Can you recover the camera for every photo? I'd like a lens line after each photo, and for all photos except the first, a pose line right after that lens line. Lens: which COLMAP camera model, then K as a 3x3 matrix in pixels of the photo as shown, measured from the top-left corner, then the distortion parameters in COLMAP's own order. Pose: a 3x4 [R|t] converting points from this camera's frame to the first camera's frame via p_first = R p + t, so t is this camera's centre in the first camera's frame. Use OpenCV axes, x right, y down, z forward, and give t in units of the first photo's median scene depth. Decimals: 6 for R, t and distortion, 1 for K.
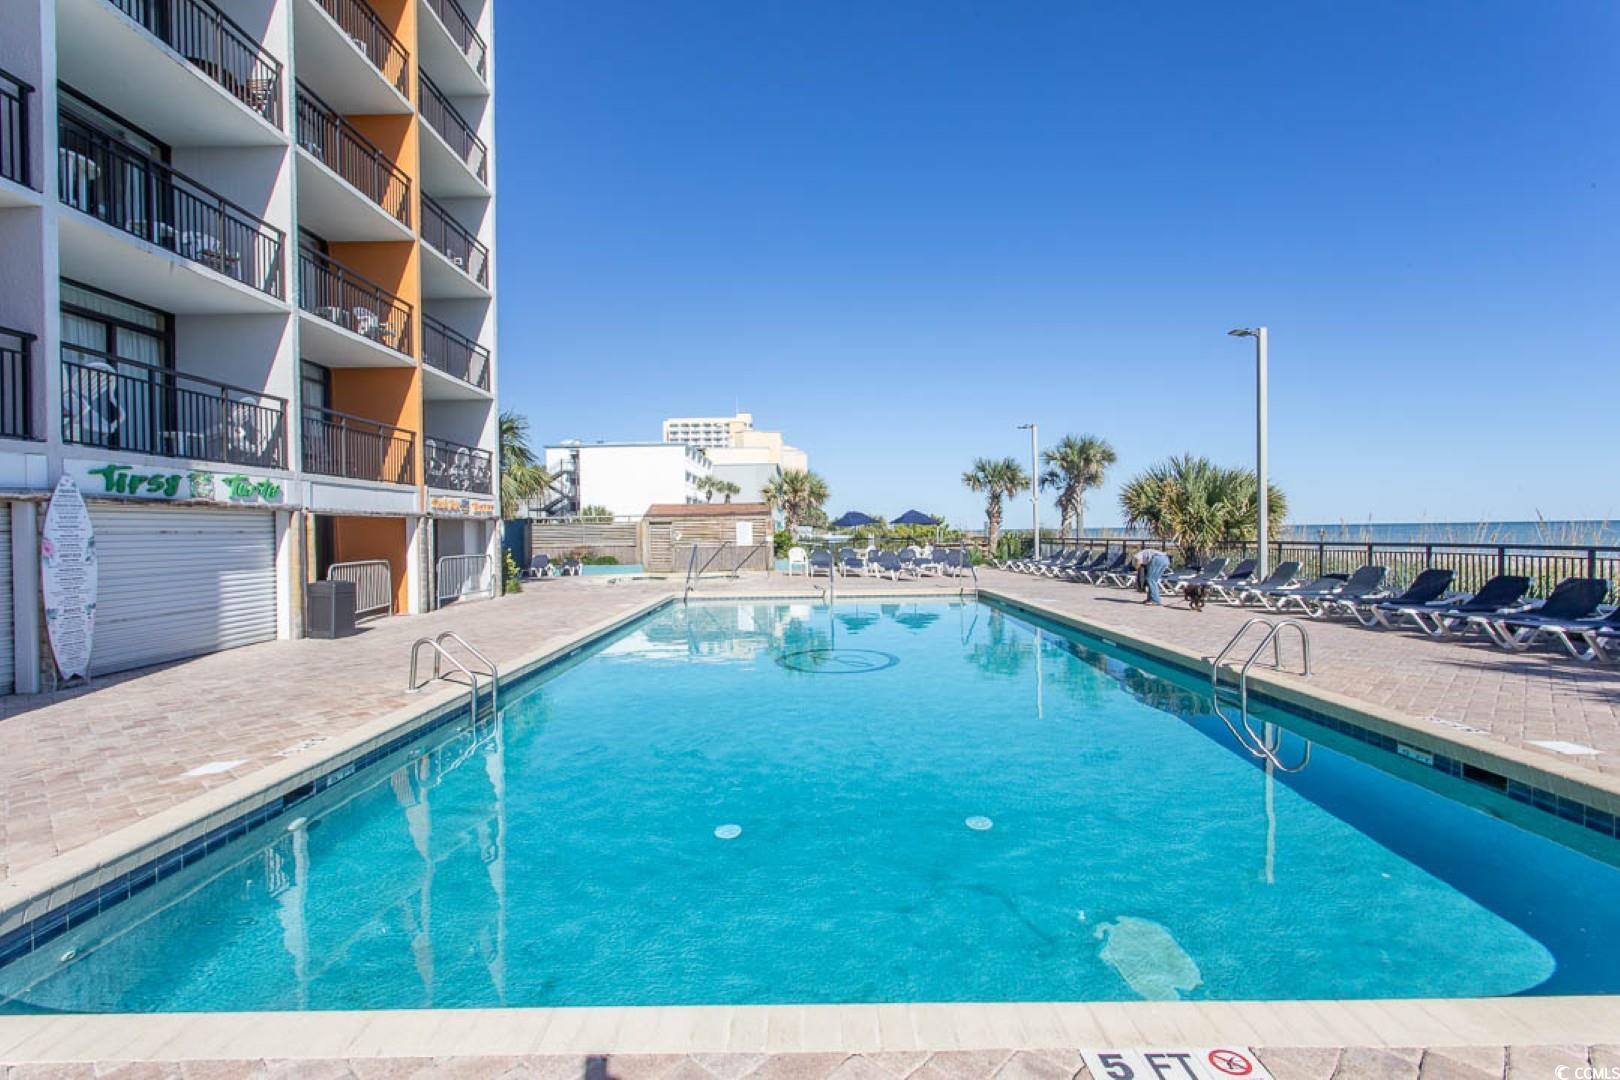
lens RADIAL K [[755.8, 0, 810.0], [0, 755.8, 540.0], [0, 0, 1]] dist [0.000053, 0.000008]
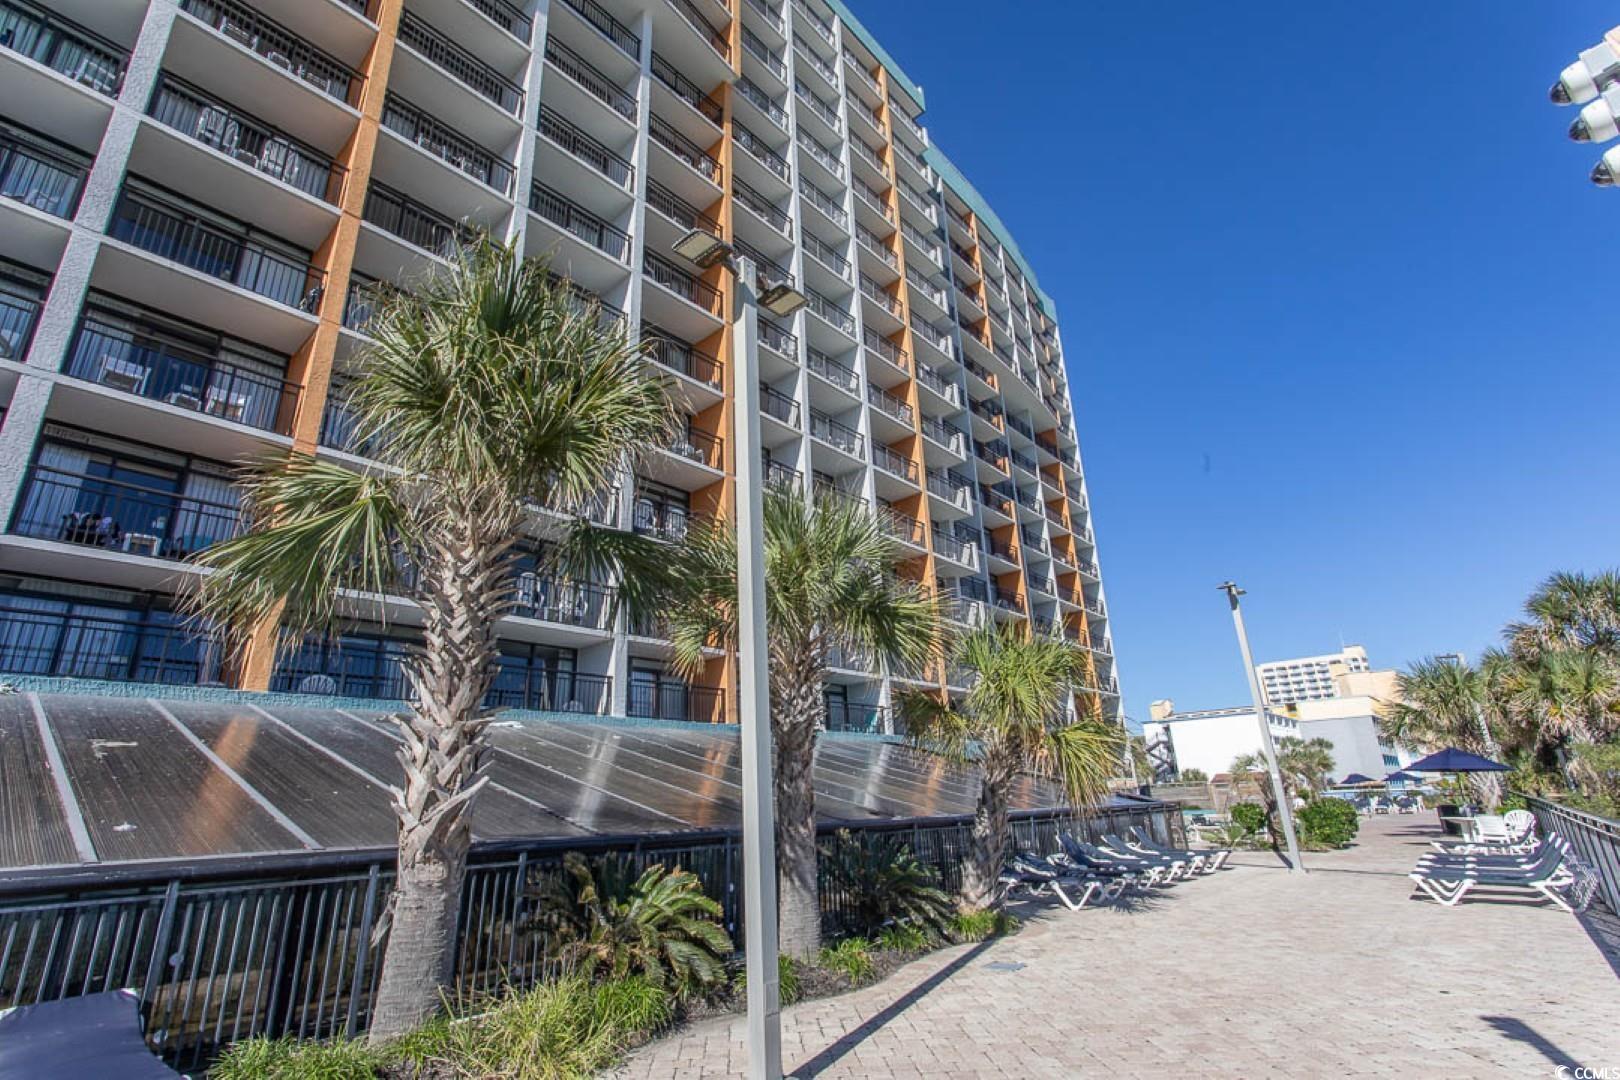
lens RADIAL K [[755.8, 0, 810.0], [0, 755.8, 540.0], [0, 0, 1]] dist [0.000053, 0.000008]
pose [[0.738279, -0.240937, -0.629995, 0.123688], [0.022199, 0.942197, -0.334323, 0.002264], [0.674130, 0.232839, 0.700953, -0.371512]]
